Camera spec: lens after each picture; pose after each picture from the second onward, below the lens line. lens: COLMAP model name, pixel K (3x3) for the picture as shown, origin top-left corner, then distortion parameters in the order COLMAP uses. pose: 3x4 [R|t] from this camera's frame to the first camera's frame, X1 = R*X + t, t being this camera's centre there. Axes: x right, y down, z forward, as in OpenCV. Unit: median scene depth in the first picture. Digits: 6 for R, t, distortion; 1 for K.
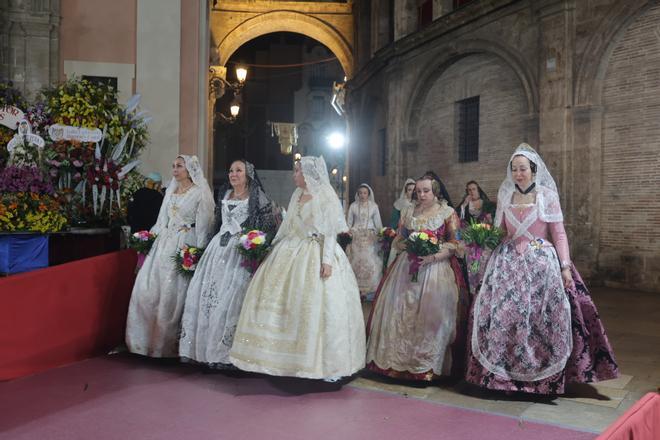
lens RADIAL K [[656.8, 0, 329.8], [0, 656.8, 220.2], [0, 0, 1]] dist [-0.012130, 0.000000]
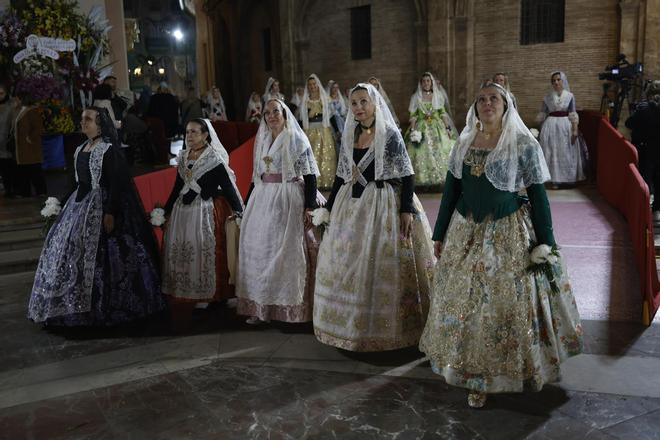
lens RADIAL K [[656.8, 0, 330.2], [0, 656.8, 219.6], [0, 0, 1]] dist [-0.012130, 0.000000]
pose [[0.949786, -0.097091, 0.297454, -0.301002], [0.046716, 0.983987, 0.172012, -0.007461], [-0.309392, -0.149479, 0.939113, -0.243138]]
